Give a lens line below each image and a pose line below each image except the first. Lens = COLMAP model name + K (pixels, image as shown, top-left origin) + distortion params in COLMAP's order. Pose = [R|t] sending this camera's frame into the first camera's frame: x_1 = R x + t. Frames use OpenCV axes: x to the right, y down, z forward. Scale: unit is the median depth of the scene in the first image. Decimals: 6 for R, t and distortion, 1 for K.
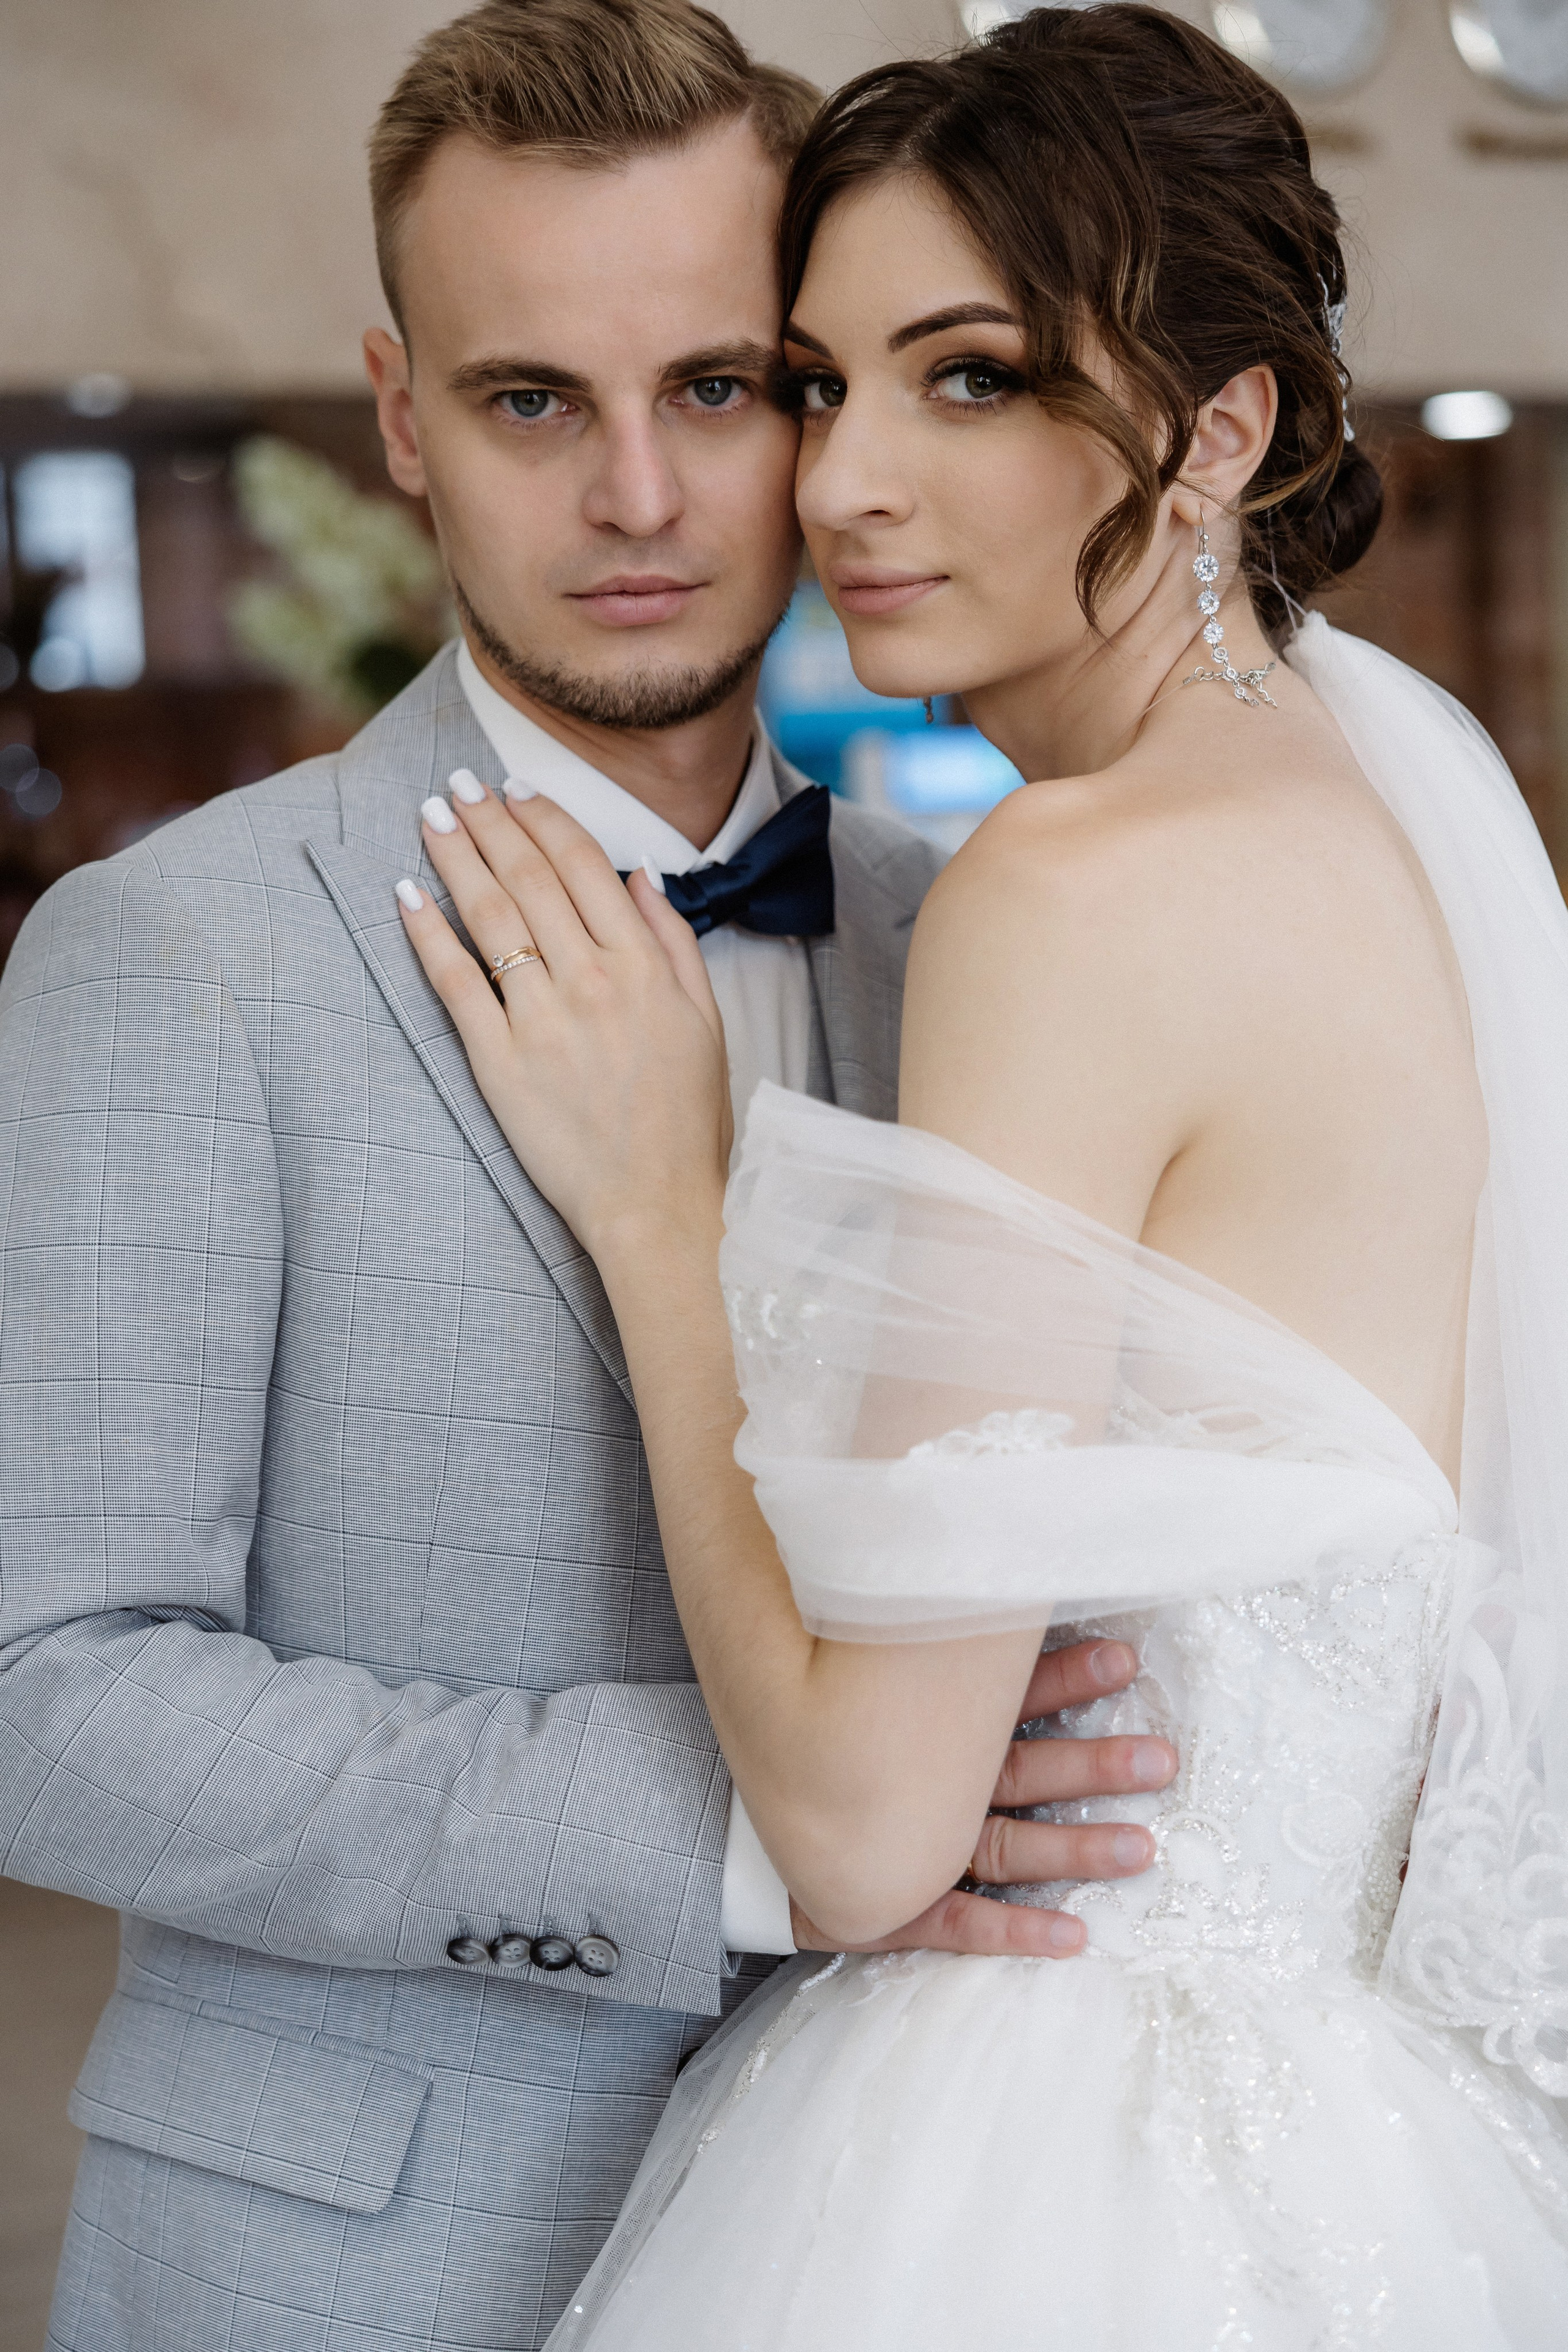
lens RADIAL K [[3220.7, 0, 777.5], [0, 3220.7, 1175.4], [0, 0, 1]] dist [-0.045375, 0.000000]
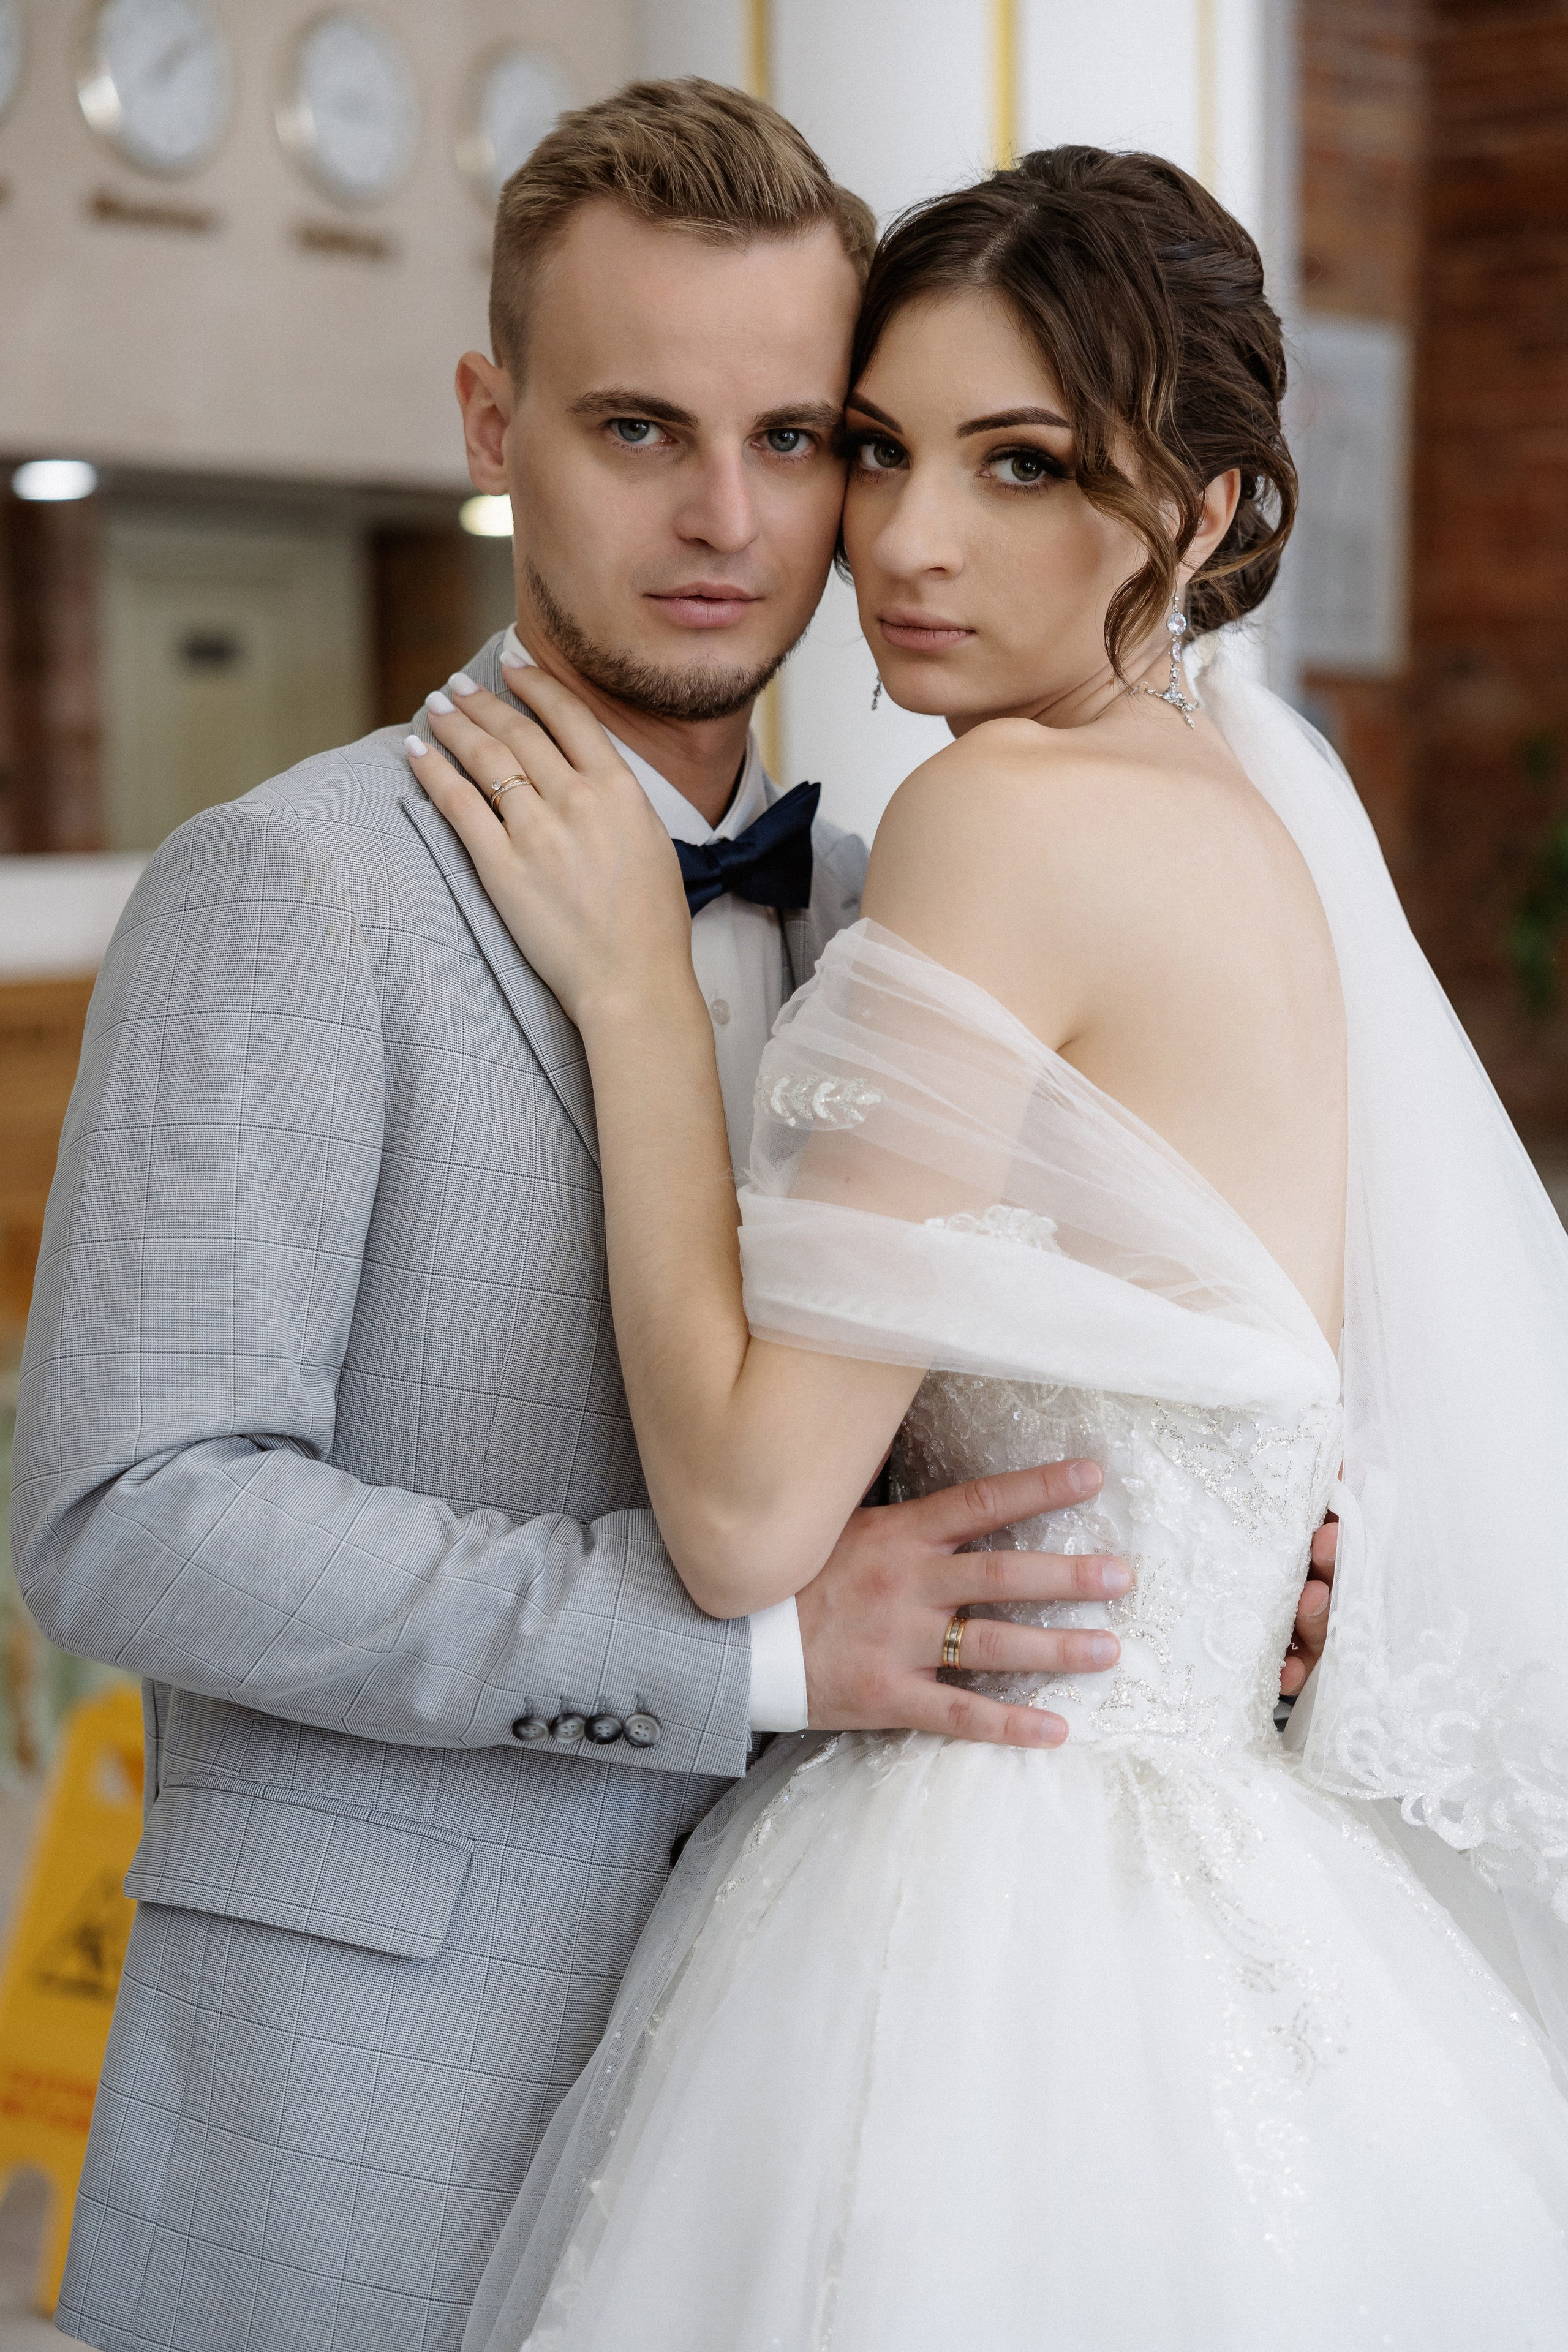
lens RADIAL K [[4251.7, 0, 793.0], [0, 4251.7, 1186.8], [0, 0, 1]] dist [0.276556, 0.000000]
pose [[0.981421, 0.054329, 0.184016, -0.301427], [-0.051064, 0.998443, -0.022436, 0.069508], [-0.184948, 0.012622, 0.982667, -0.583268]]
